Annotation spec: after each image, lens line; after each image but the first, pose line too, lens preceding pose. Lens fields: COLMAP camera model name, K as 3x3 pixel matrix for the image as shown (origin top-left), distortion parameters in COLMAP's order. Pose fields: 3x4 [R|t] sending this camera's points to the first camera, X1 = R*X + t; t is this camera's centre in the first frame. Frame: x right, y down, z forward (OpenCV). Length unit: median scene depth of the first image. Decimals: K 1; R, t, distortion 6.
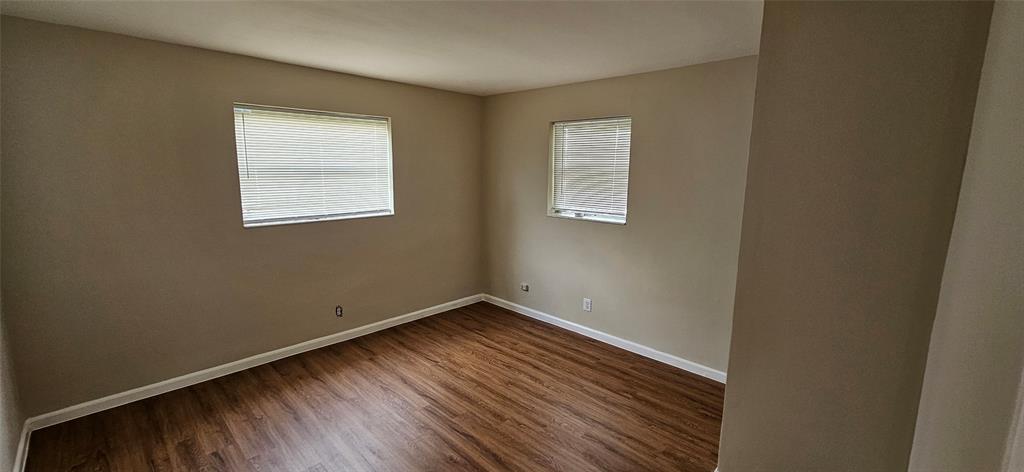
lens RADIAL K [[419.5, 0, 509.9], [0, 419.5, 234.6], [0, 0, 1]] dist [0.003060, 0.000515]
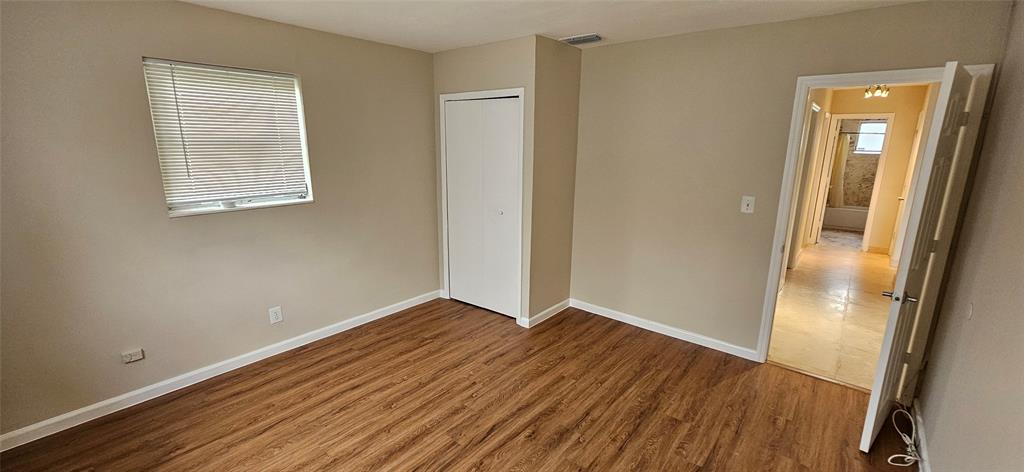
lens RADIAL K [[419.5, 0, 509.9], [0, 419.5, 234.6], [0, 0, 1]] dist [0.003060, 0.000515]
pose [[-0.070985, -0.235809, 0.969203, -0.655530], [0.148062, 0.958400, 0.244025, -0.117696], [-0.986427, 0.160824, -0.033117, 0.660360]]
